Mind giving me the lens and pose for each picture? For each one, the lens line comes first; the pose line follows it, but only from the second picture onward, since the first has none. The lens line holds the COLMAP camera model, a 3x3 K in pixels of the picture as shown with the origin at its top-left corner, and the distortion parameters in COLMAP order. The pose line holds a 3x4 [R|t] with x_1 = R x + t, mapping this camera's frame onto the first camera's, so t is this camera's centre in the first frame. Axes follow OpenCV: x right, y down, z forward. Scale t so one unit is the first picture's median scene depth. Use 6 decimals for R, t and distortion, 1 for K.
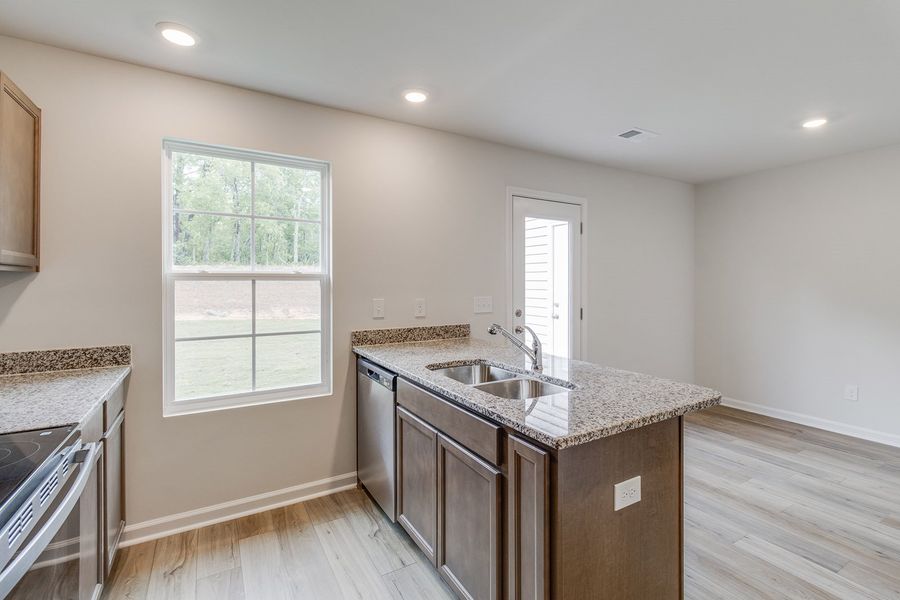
lens RADIAL K [[414.3, 0, 452.4], [0, 414.3, 284.5], [0, 0, 1]] dist [0.001511, 0.001294]
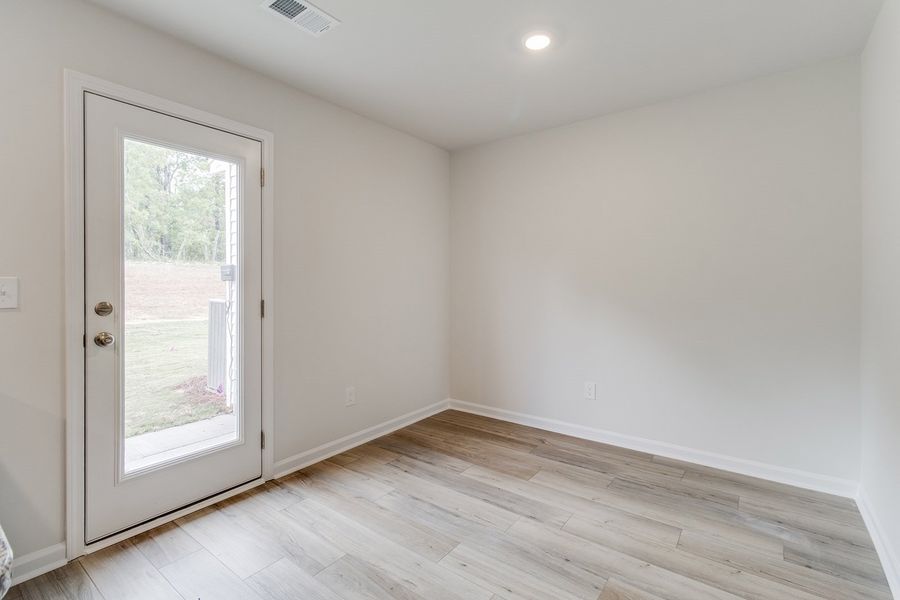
lens RADIAL K [[414.3, 0, 452.7], [0, 414.3, 285.5], [0, 0, 1]] dist [0.001511, 0.001294]
pose [[0.924815, -0.003568, 0.380400, 0.384656], [0.002579, 0.999992, 0.003110, 0.037596], [-0.380408, -0.001895, 0.924817, 0.321540]]
